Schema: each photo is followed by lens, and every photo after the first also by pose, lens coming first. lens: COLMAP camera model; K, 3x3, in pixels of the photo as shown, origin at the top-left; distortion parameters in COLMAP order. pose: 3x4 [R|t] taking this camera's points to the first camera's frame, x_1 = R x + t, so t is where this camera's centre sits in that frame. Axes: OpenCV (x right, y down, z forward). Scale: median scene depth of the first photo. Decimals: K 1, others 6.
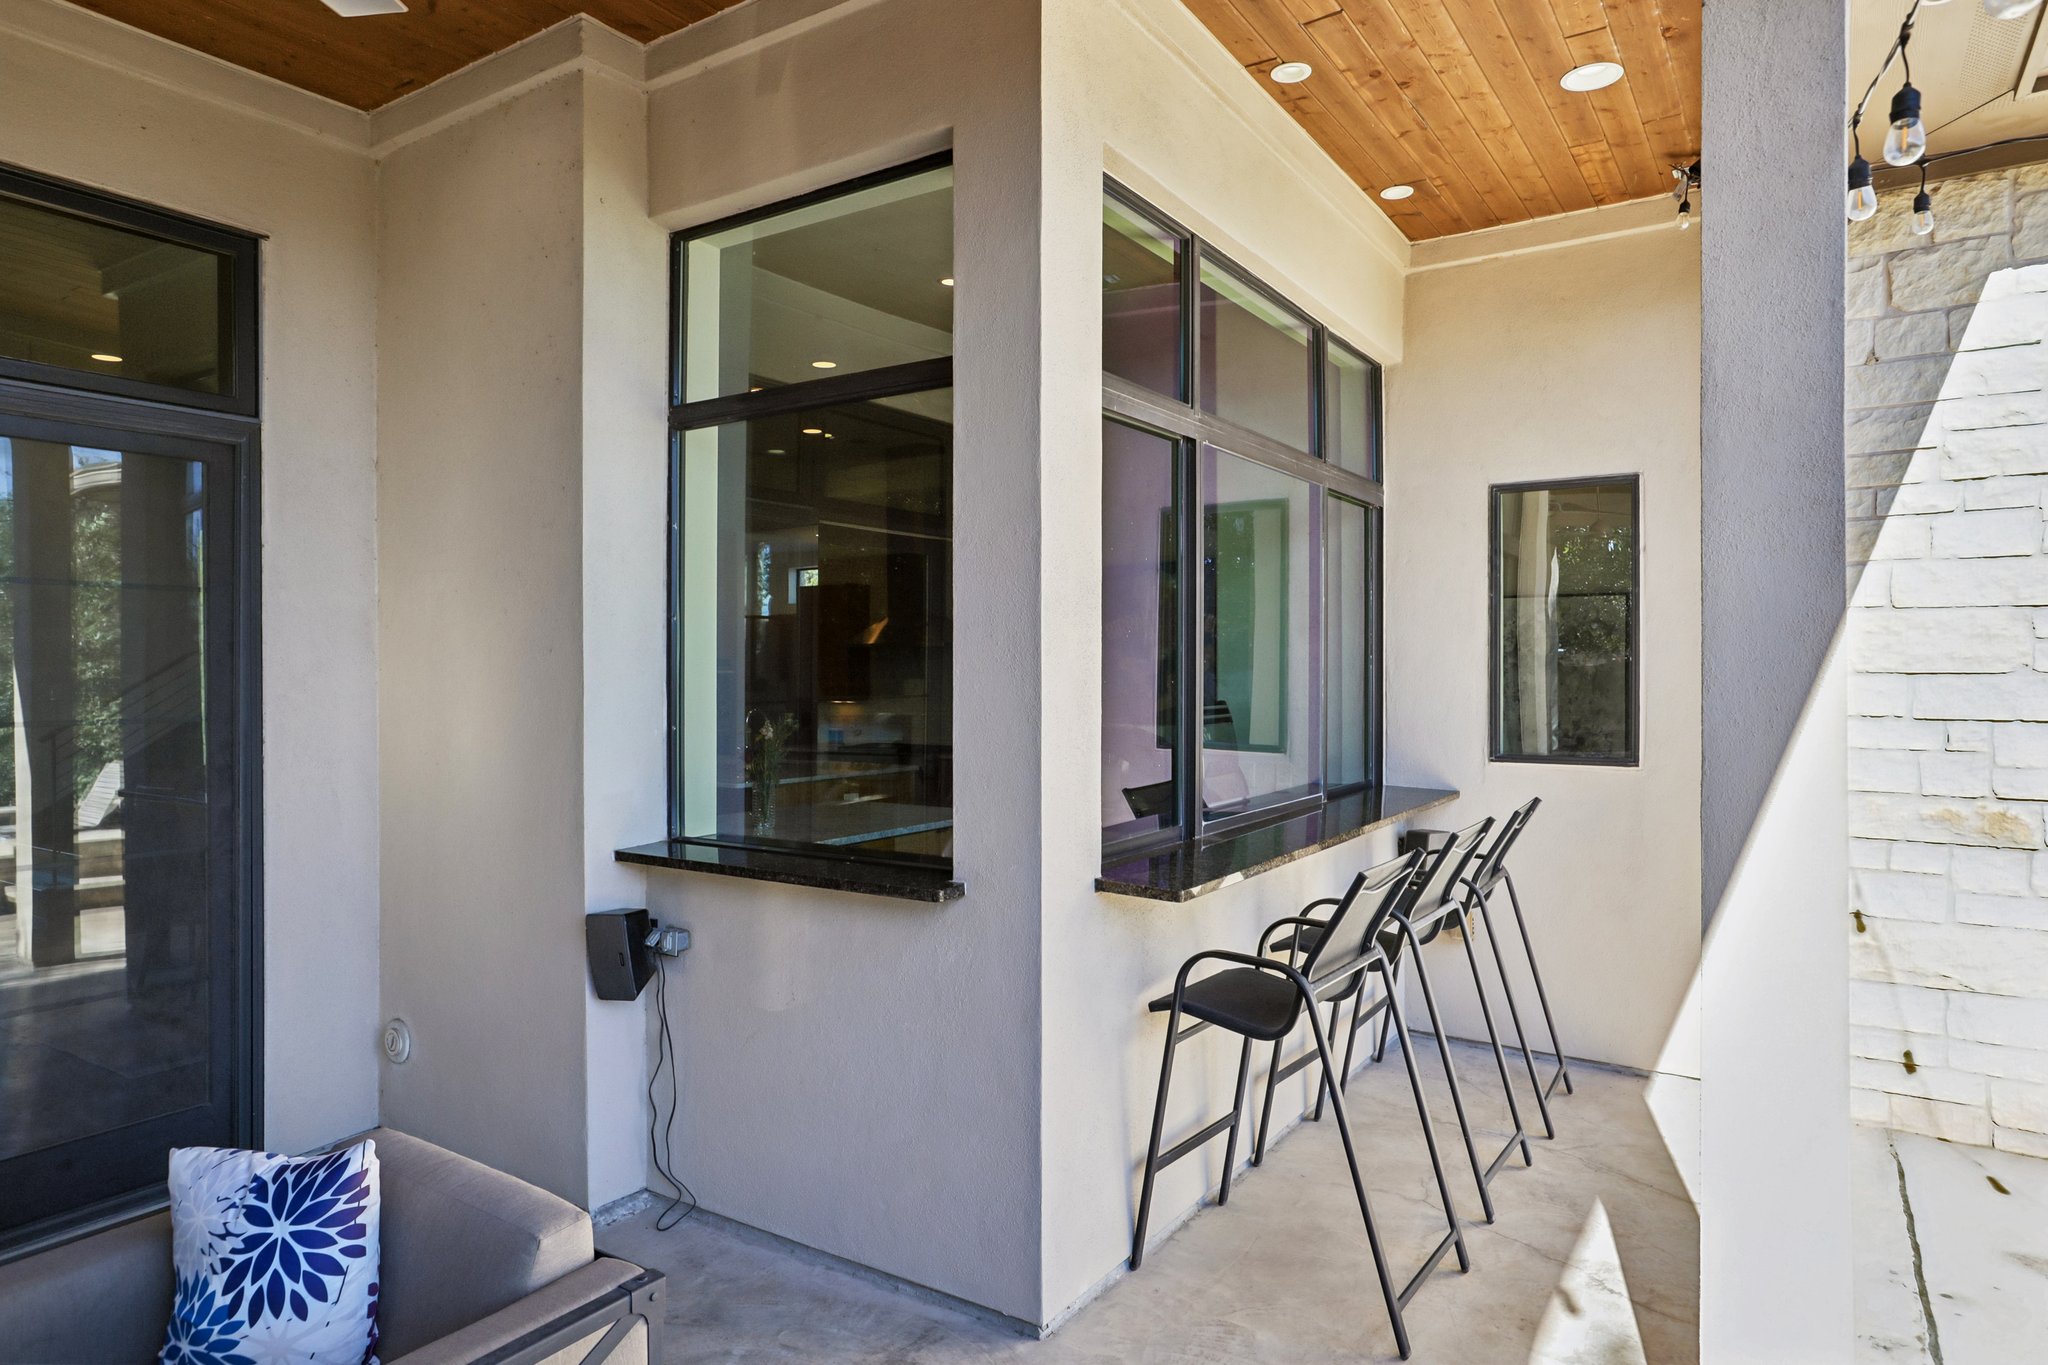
lens RADIAL K [[1217.2, 0, 1024.0], [0, 1217.2, 682.5], [0, 0, 1]] dist [-0.001809, 0.000003]
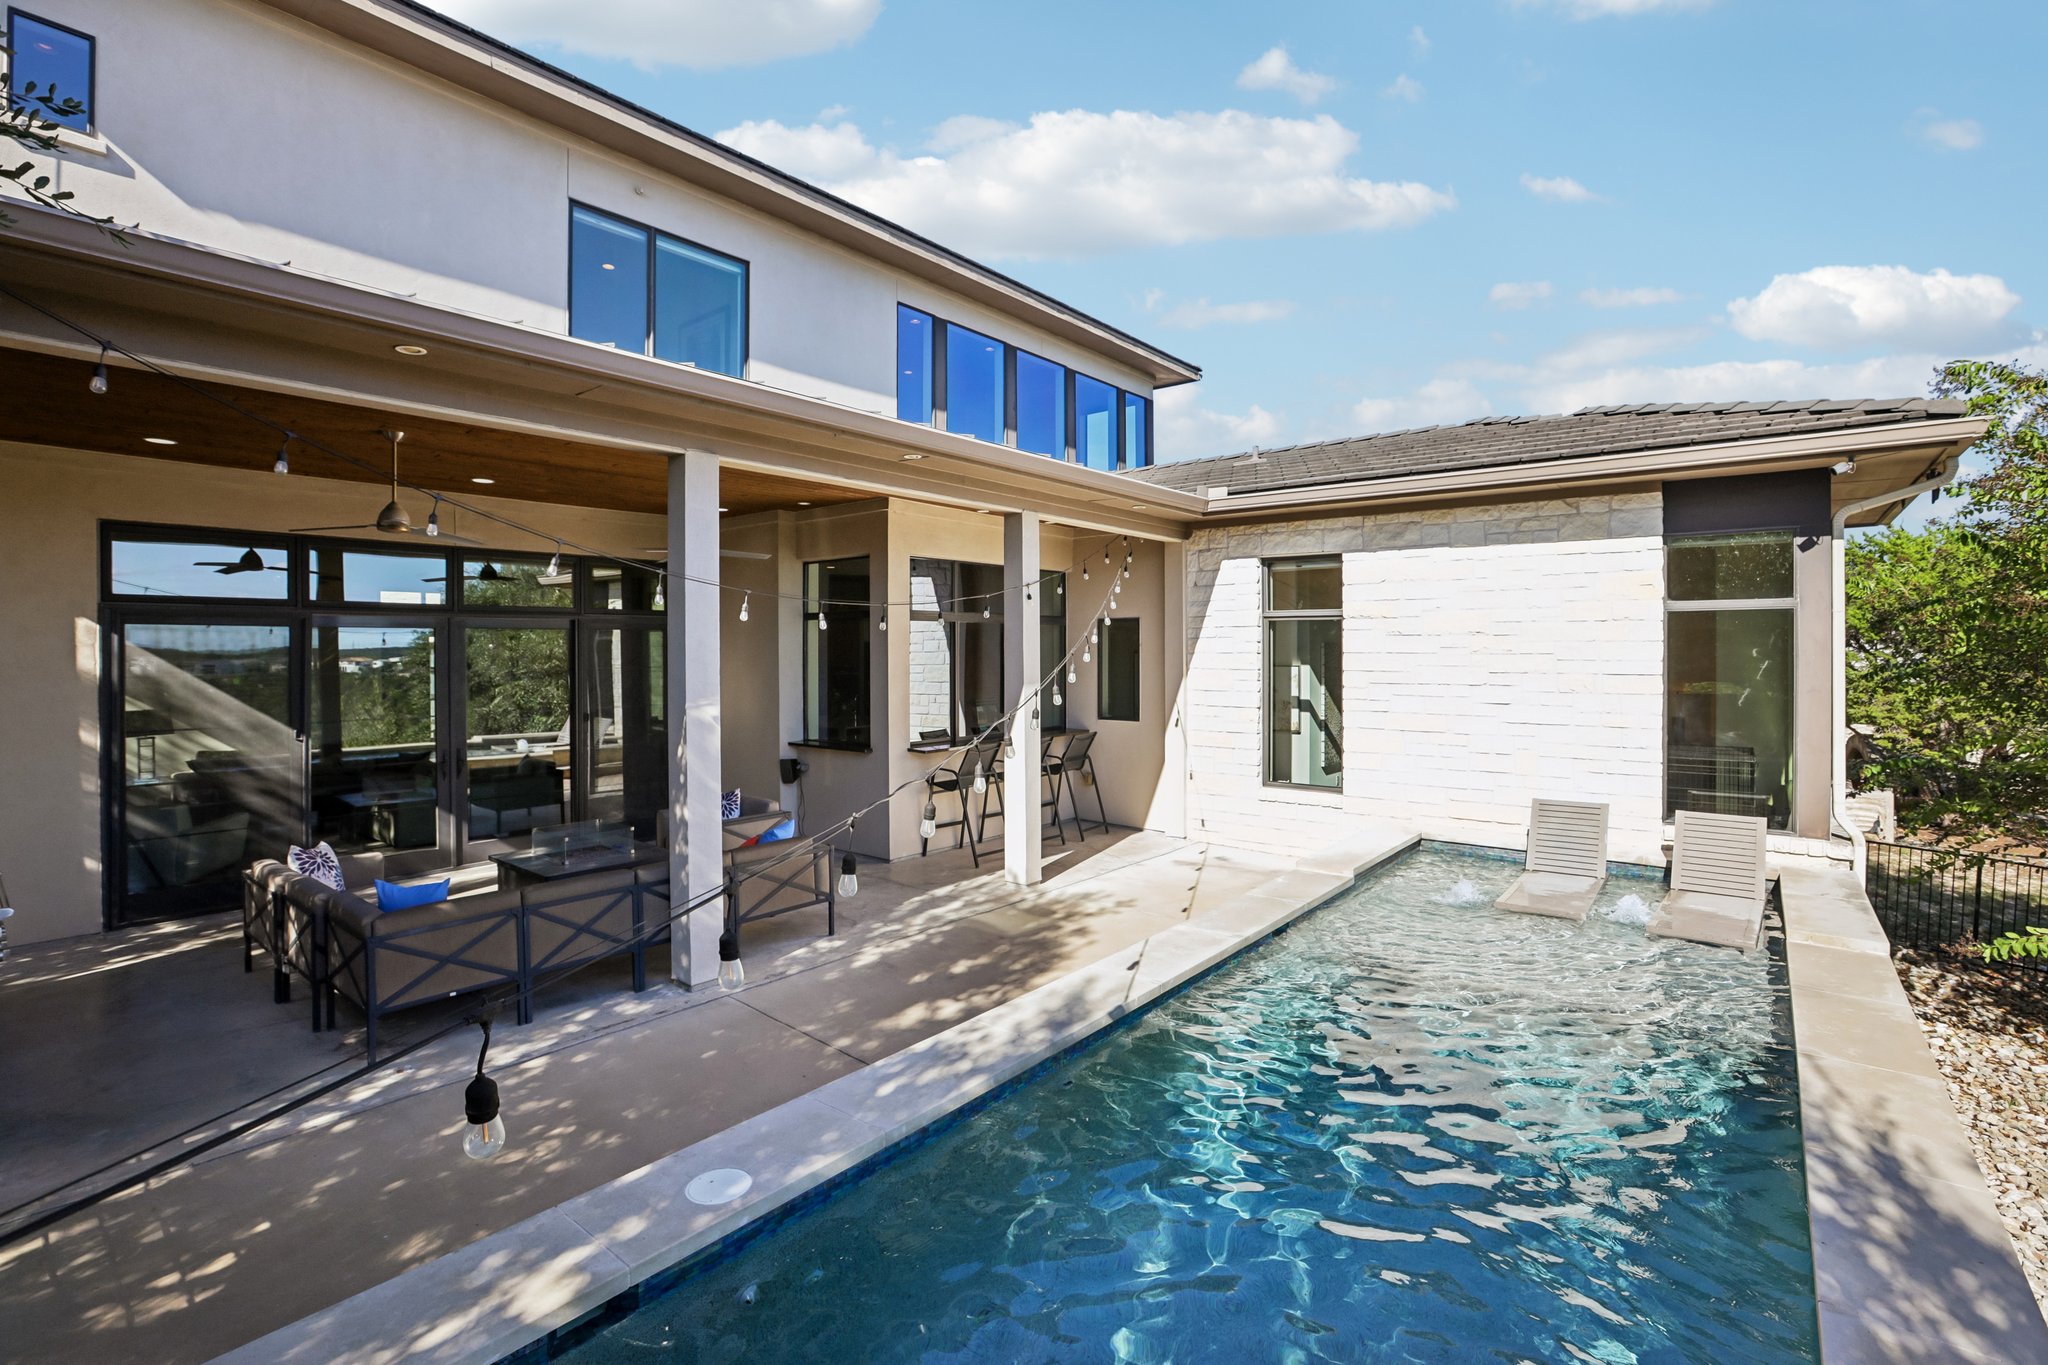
lens RADIAL K [[935.8, 0, 1024.0], [0, 935.8, 682.5], [0, 0, 1]] dist [-0.022952, 0.000219]
pose [[0.993837, 0.000957, -0.110850, 0.655649], [0.002482, 0.999520, 0.030885, -0.122598], [0.110826, -0.030969, 0.993357, -1.643332]]
